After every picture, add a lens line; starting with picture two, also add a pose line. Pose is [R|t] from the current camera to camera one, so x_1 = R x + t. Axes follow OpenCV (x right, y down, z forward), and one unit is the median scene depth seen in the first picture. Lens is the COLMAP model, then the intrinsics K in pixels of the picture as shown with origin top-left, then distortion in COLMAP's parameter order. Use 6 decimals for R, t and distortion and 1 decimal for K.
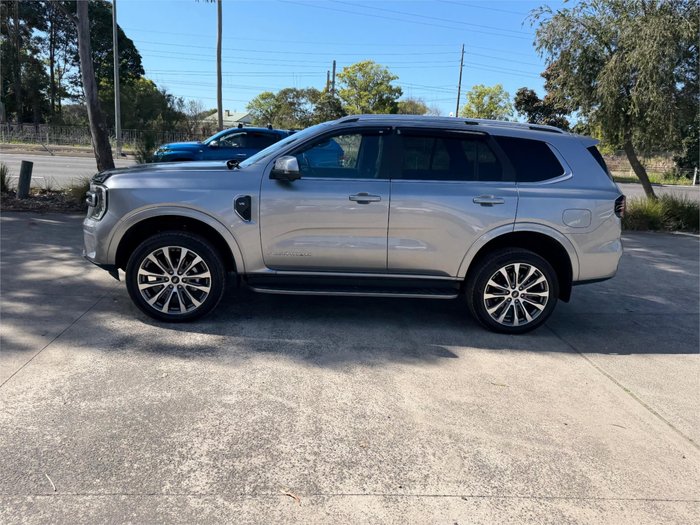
lens RADIAL K [[564.6, 0, 346.0], [0, 564.6, 262.4], [0, 0, 1]] dist [0.075747, -0.124029]
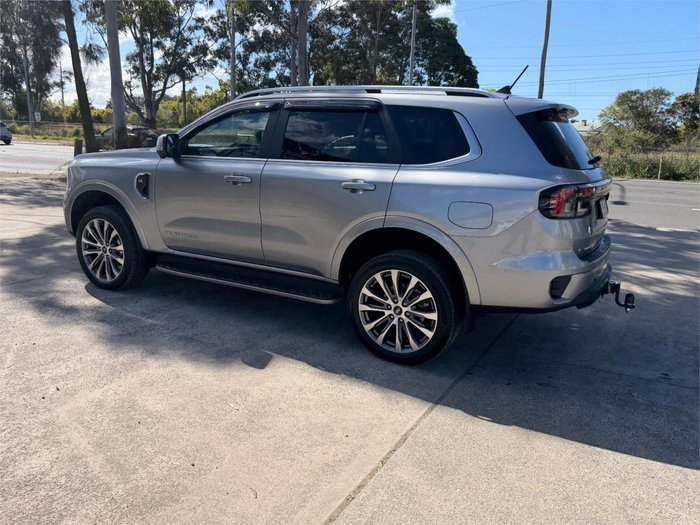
lens RADIAL K [[564.6, 0, 346.0], [0, 564.6, 262.4], [0, 0, 1]] dist [0.075747, -0.124029]
pose [[0.819213, 0.096501, -0.565312, 0.698221], [-0.110107, 0.993868, 0.010098, -0.009060], [0.562821, 0.053973, 0.824815, 0.346474]]
